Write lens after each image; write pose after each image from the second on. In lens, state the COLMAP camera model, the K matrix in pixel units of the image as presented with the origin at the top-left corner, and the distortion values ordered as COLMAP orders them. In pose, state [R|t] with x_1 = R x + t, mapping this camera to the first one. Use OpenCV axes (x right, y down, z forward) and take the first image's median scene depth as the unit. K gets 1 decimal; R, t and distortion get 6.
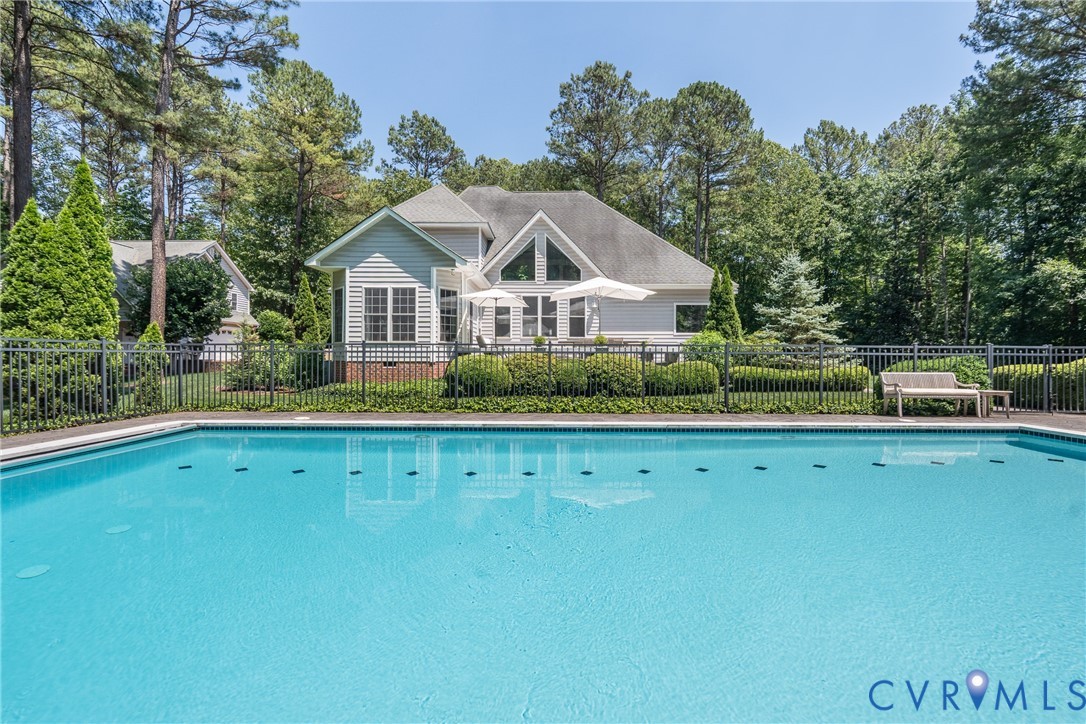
lens RADIAL K [[482.7, 0, 545.9], [0, 482.7, 352.5], [0, 0, 1]] dist [-0.006299, 0.002839]
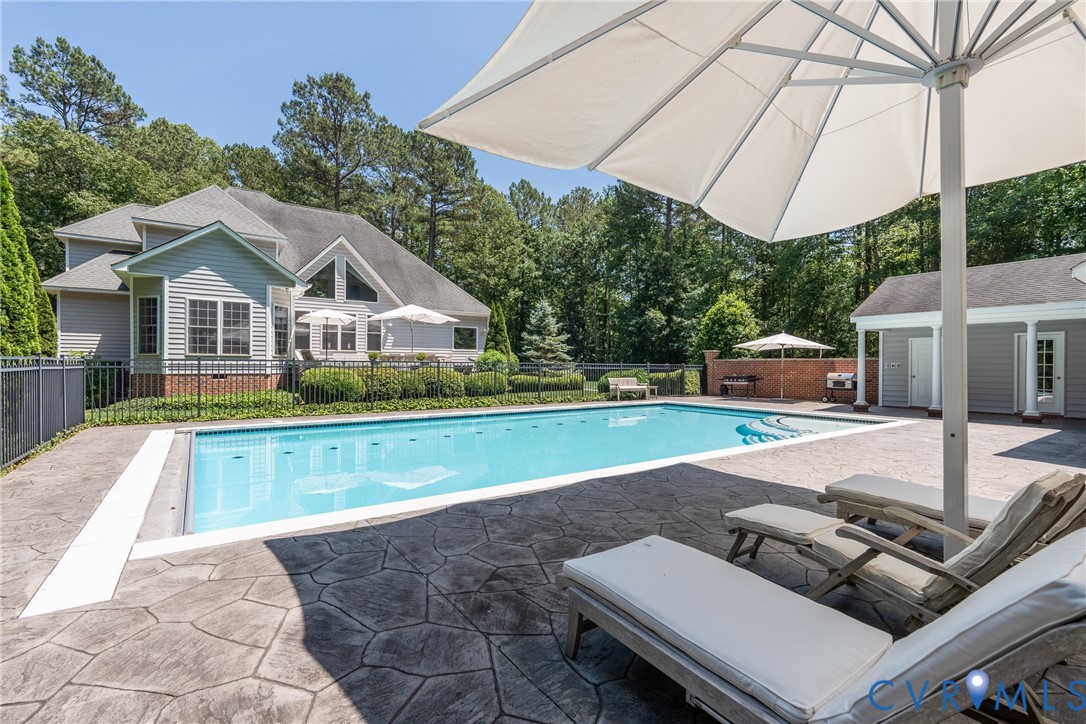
lens RADIAL K [[482.7, 0, 553.0], [0, 482.7, 366.7], [0, 0, 1]] dist [-0.006299, 0.002839]
pose [[0.802903, -0.000061, 0.596109, -0.363539], [-0.007752, 0.999914, 0.010544, -0.013014], [-0.596059, -0.013087, 0.802834, -0.231126]]
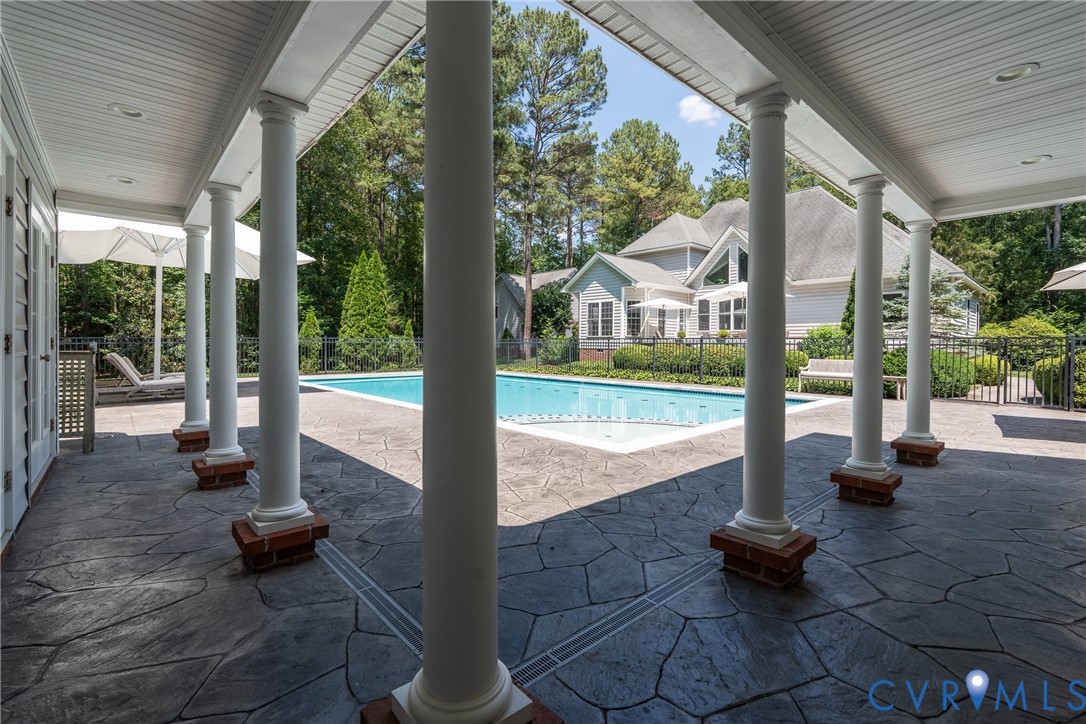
lens RADIAL K [[482.7, 0, 536.3], [0, 482.7, 353.9], [0, 0, 1]] dist [-0.006299, 0.002839]
pose [[0.673953, 0.013901, -0.738643, 0.721089], [0.008155, 0.999622, 0.026253, -0.007130], [0.738729, -0.023716, 0.673585, -0.243007]]
